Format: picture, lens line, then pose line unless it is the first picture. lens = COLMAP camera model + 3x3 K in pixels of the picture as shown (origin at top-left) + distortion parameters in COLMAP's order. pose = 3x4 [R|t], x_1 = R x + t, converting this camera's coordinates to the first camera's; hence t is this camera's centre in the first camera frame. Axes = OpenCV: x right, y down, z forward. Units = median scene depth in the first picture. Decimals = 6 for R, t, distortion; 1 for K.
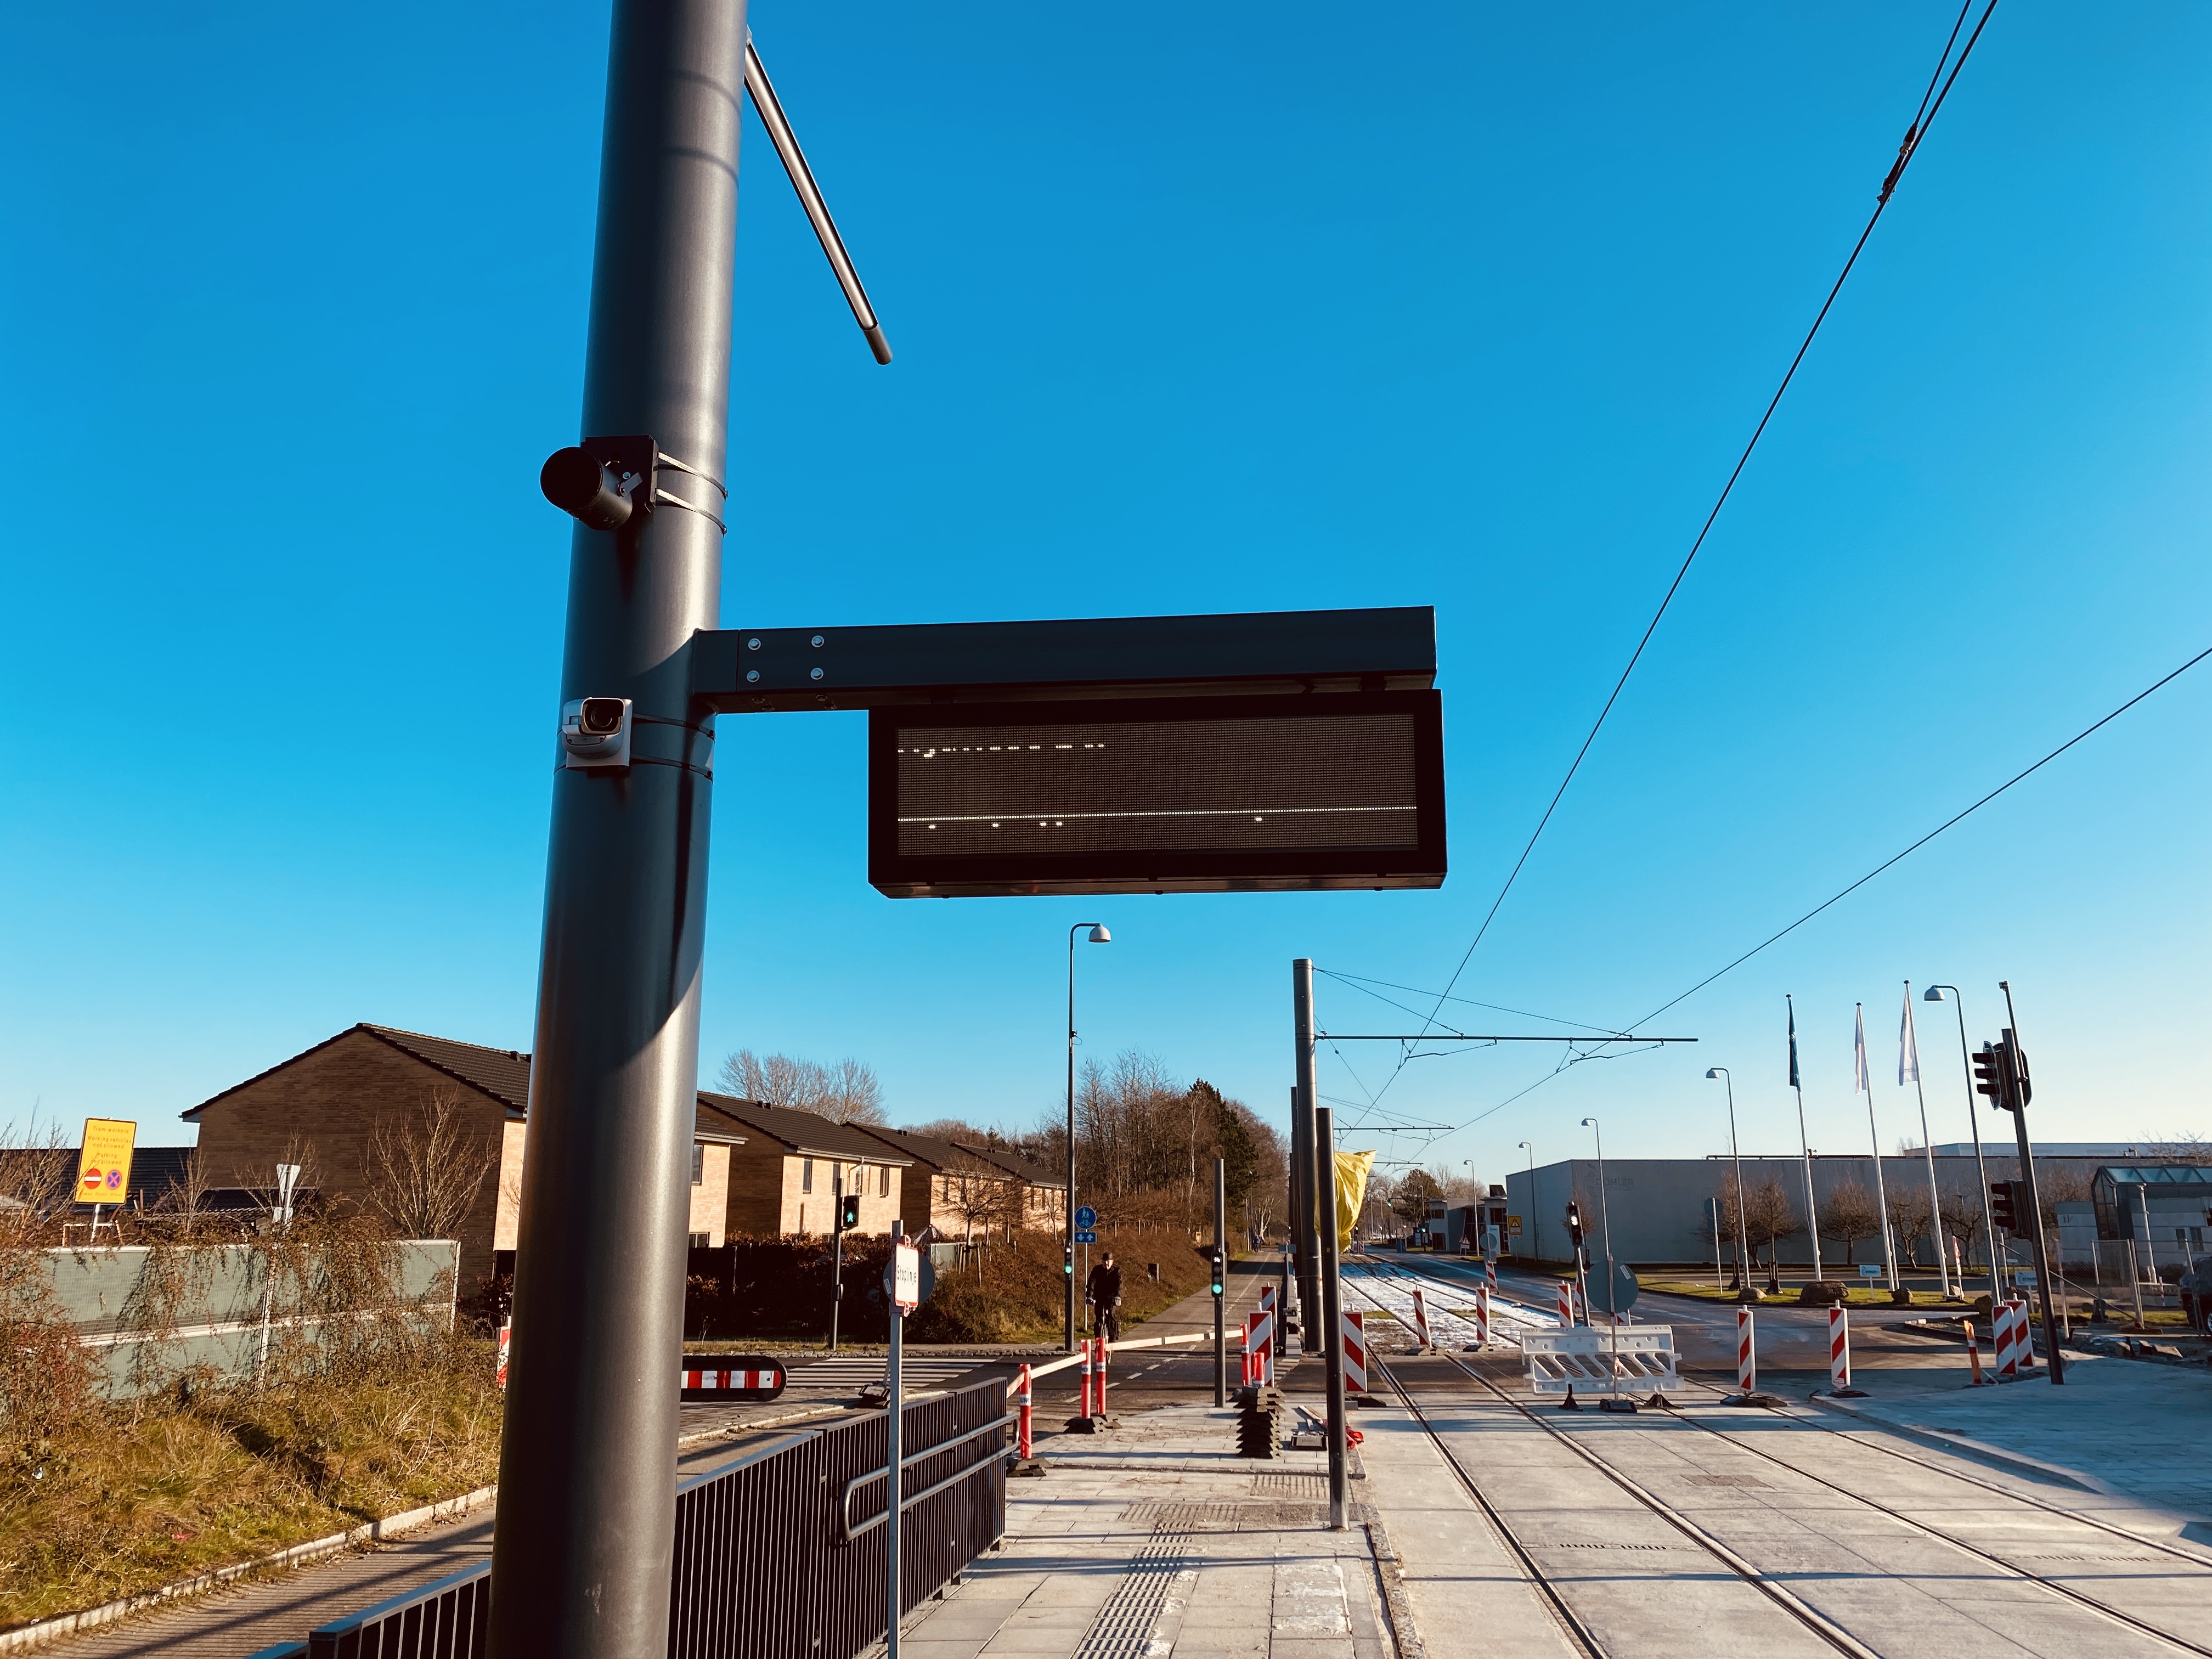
lens RADIAL K [[1697.9, 0, 1102.9], [0, 1697.9, 822.1], [0, 0, 1]] dist [0.028138, -0.031524]
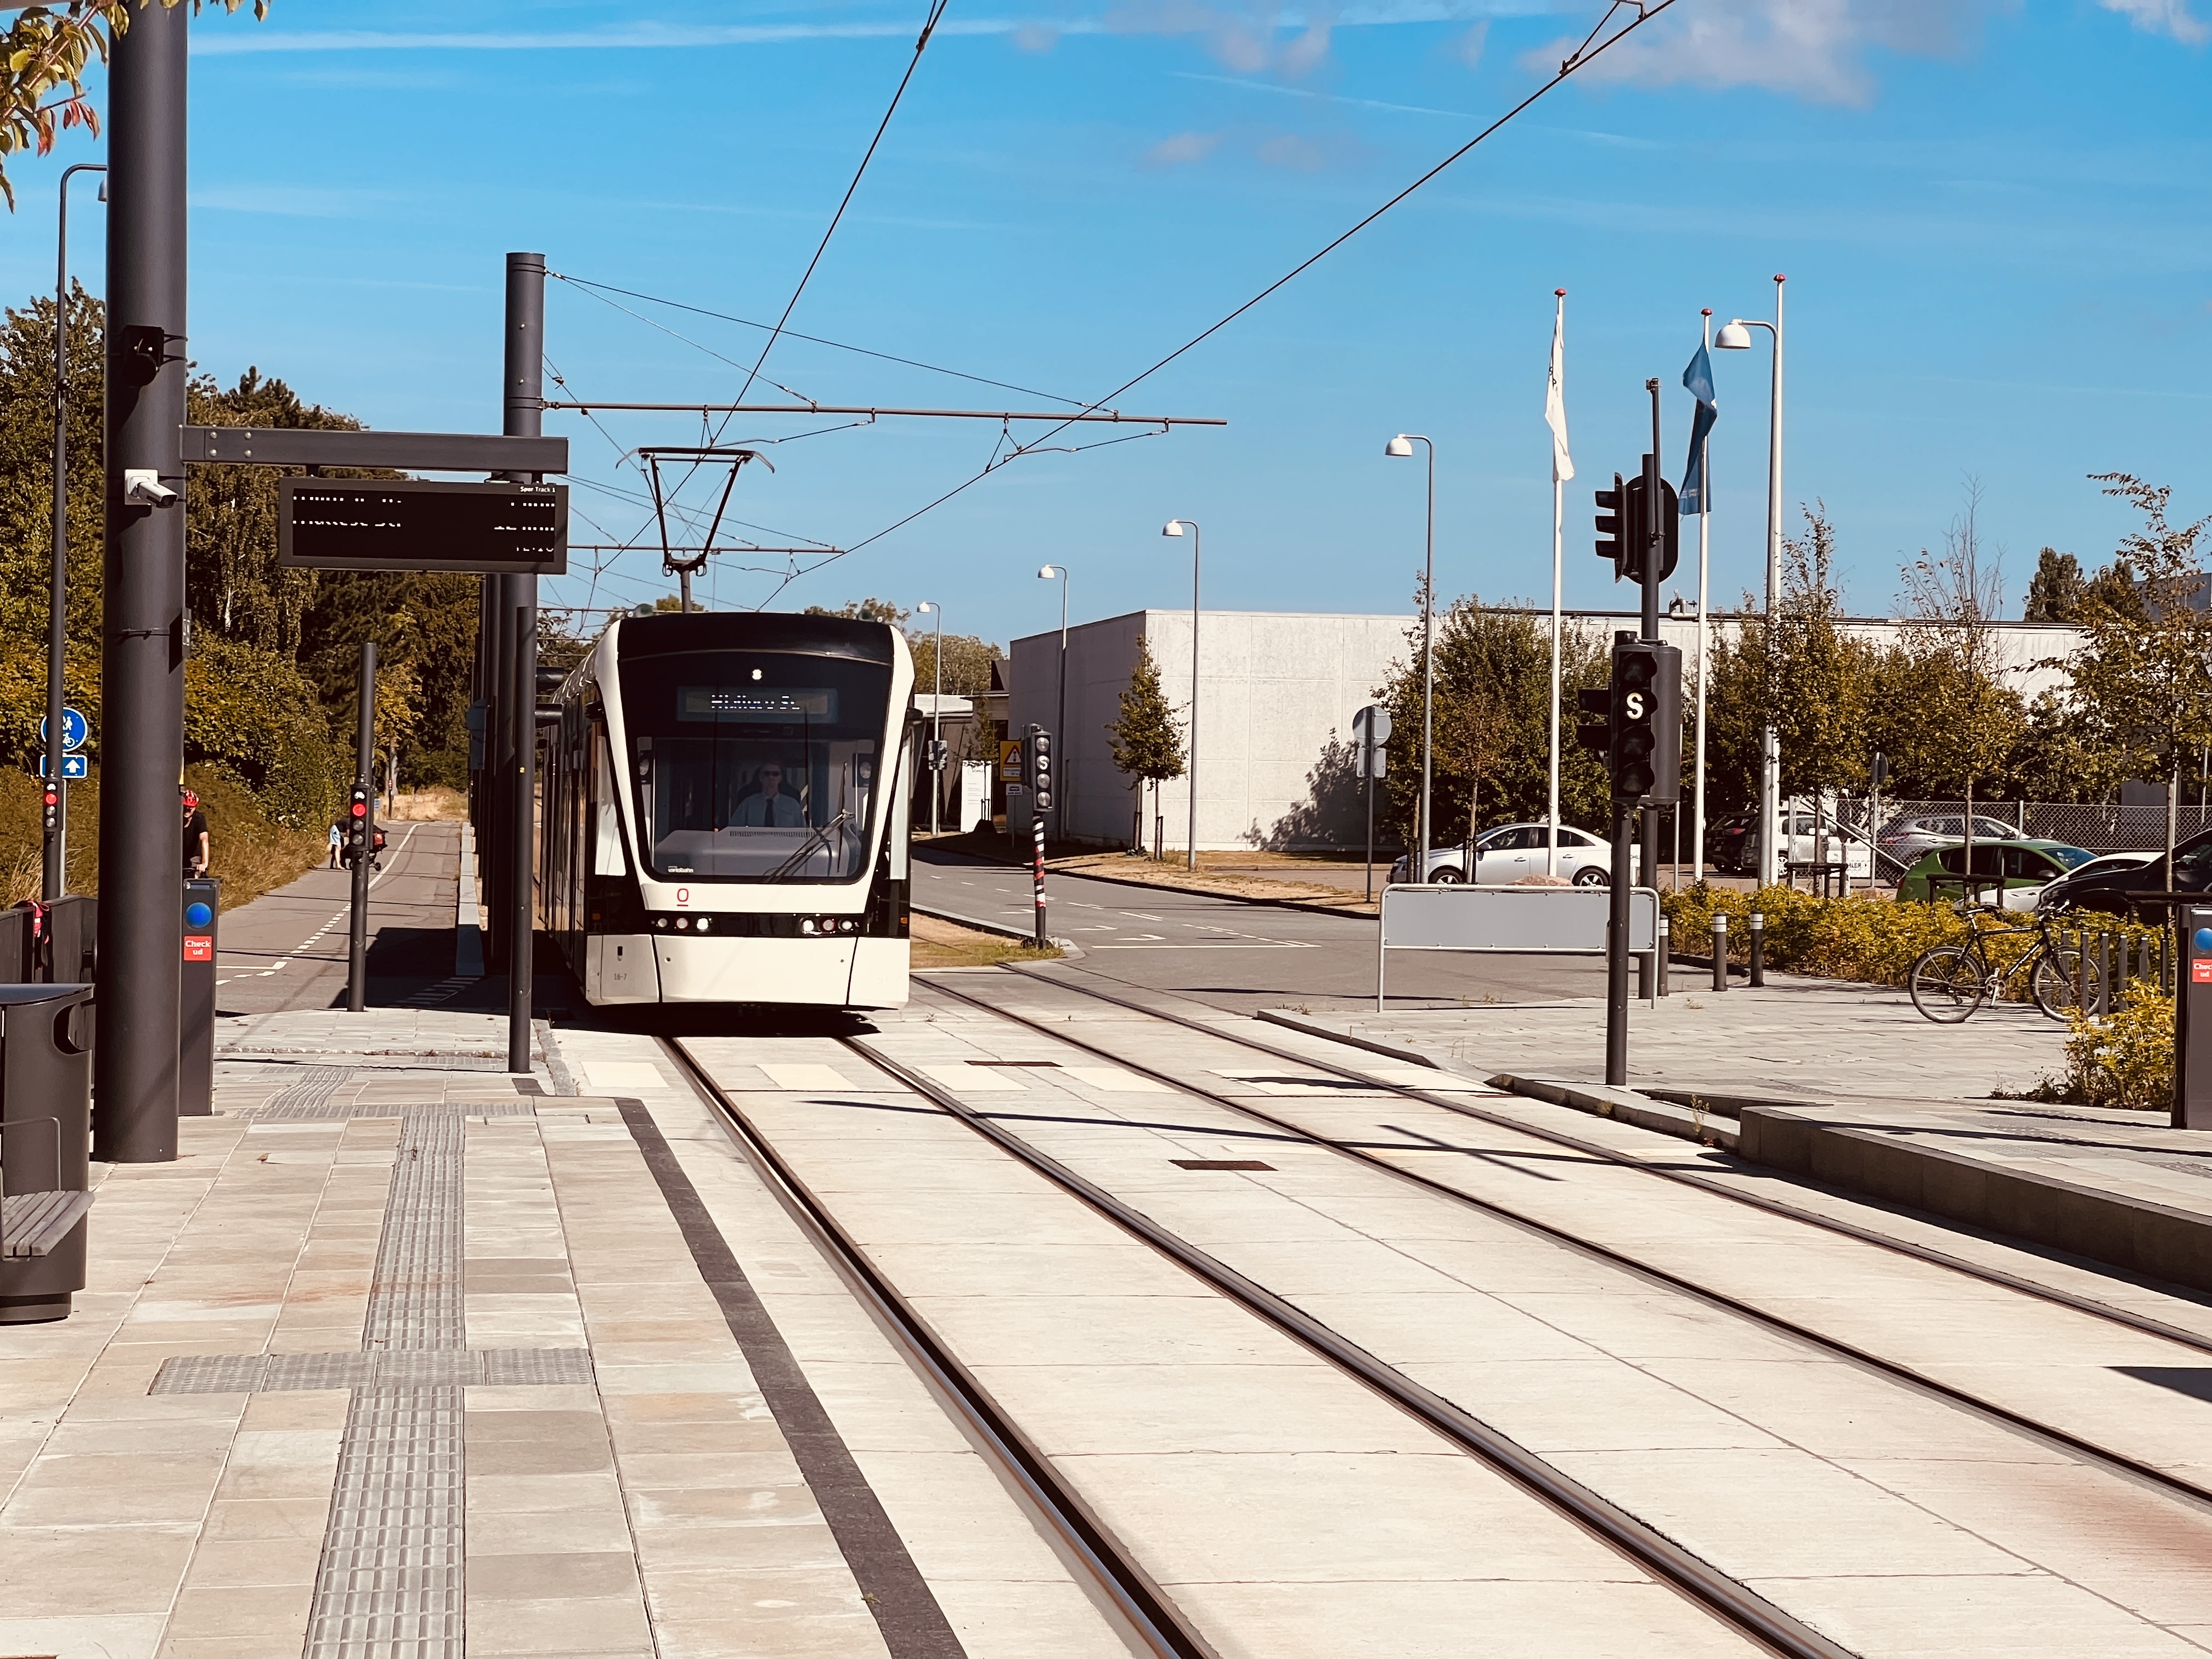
lens RADIAL K [[5039.9, 0, 1108.3], [0, 5039.9, 820.9], [0, 0, 1]] dist [0.321986, 0.000000]
pose [[0.972723, 0.018990, 0.231189, -0.367976], [-0.074415, 0.969514, 0.233461, -0.747866], [-0.219708, -0.244297, 0.944483, -3.253857]]
